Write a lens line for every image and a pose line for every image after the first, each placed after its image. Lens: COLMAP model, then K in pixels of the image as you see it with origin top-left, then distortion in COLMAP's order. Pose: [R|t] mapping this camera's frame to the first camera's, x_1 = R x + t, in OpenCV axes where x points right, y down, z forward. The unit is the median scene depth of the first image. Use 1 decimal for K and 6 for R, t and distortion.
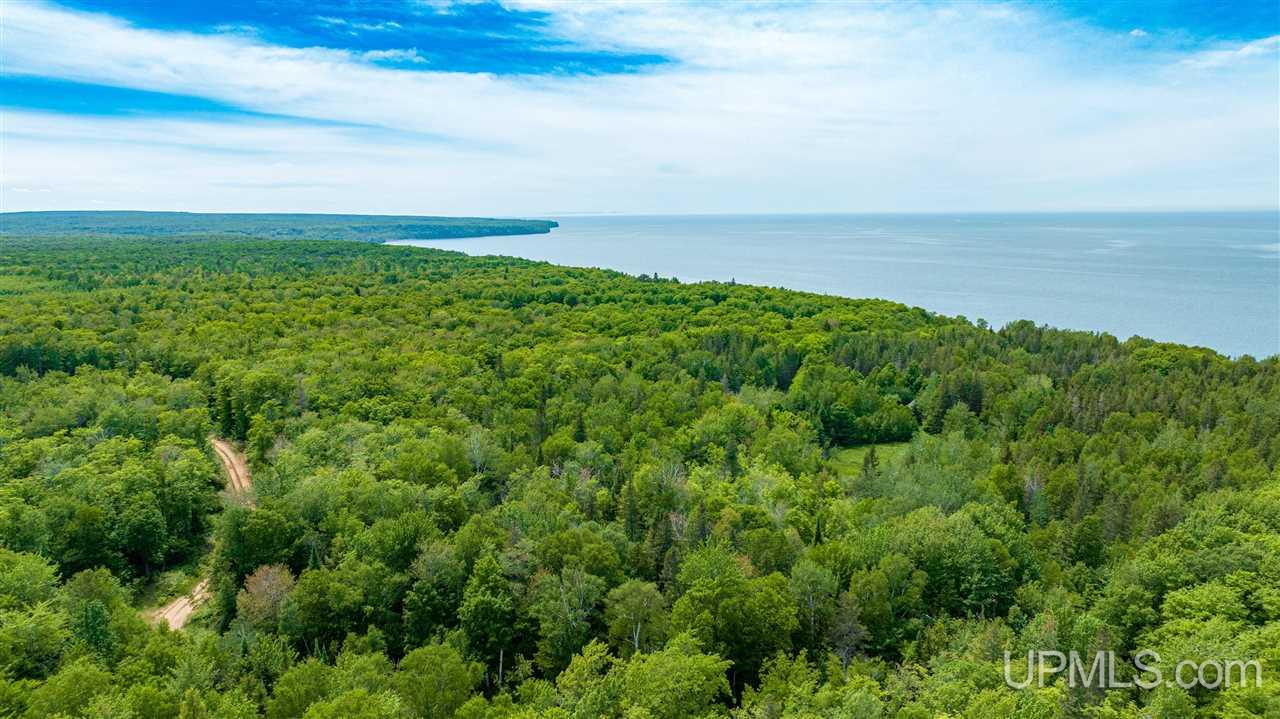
lens RADIAL K [[919.5, 0, 635.7], [0, 919.5, 363.9], [0, 0, 1]] dist [-0.023581, -0.000558]
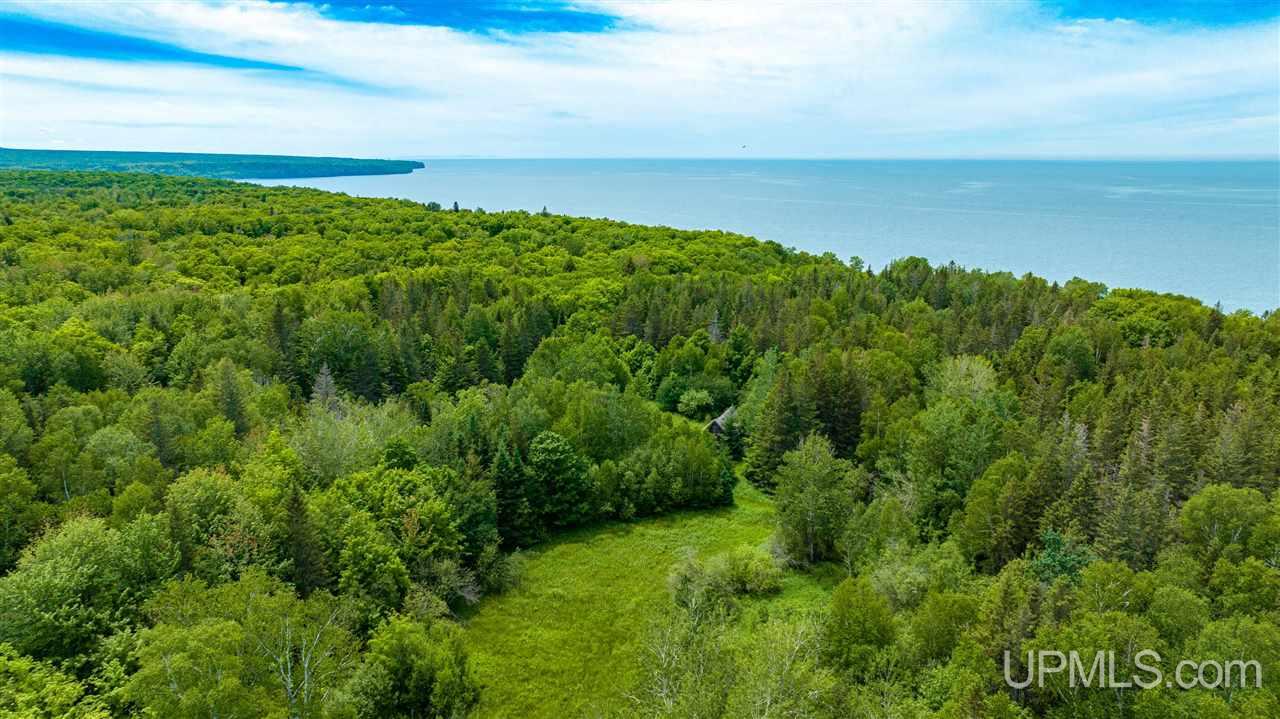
lens RADIAL K [[919.5, 0, 634.1], [0, 919.5, 350.6], [0, 0, 1]] dist [-0.023581, -0.000558]
pose [[0.991934, -0.015818, 0.125763, 0.209696], [0.010257, 0.998946, 0.044746, -0.017025], [-0.126338, -0.043095, 0.991051, 0.566218]]
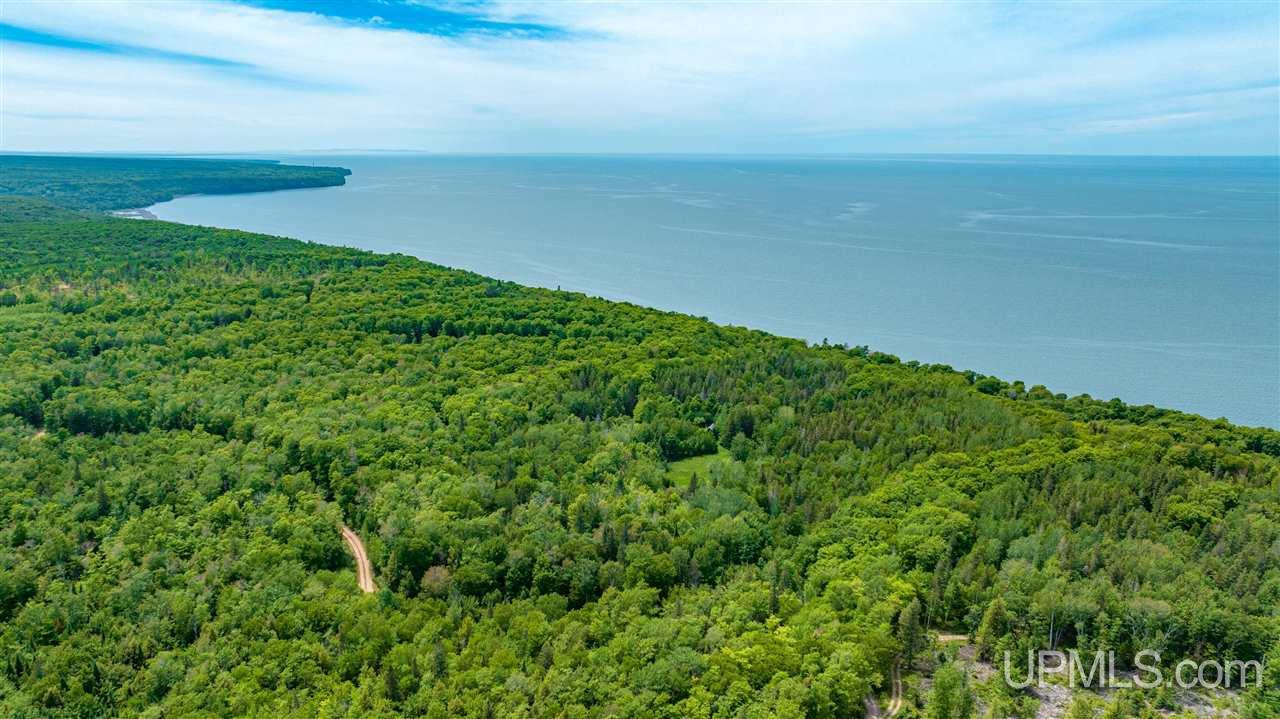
lens RADIAL K [[919.5, 0, 635.3], [0, 919.5, 356.0], [0, 0, 1]] dist [-0.023581, -0.000558]
pose [[0.975866, -0.031520, 0.216082, -0.192753], [0.019747, 0.998211, 0.056426, -0.192120], [-0.217474, -0.050797, 0.974743, -0.589225]]
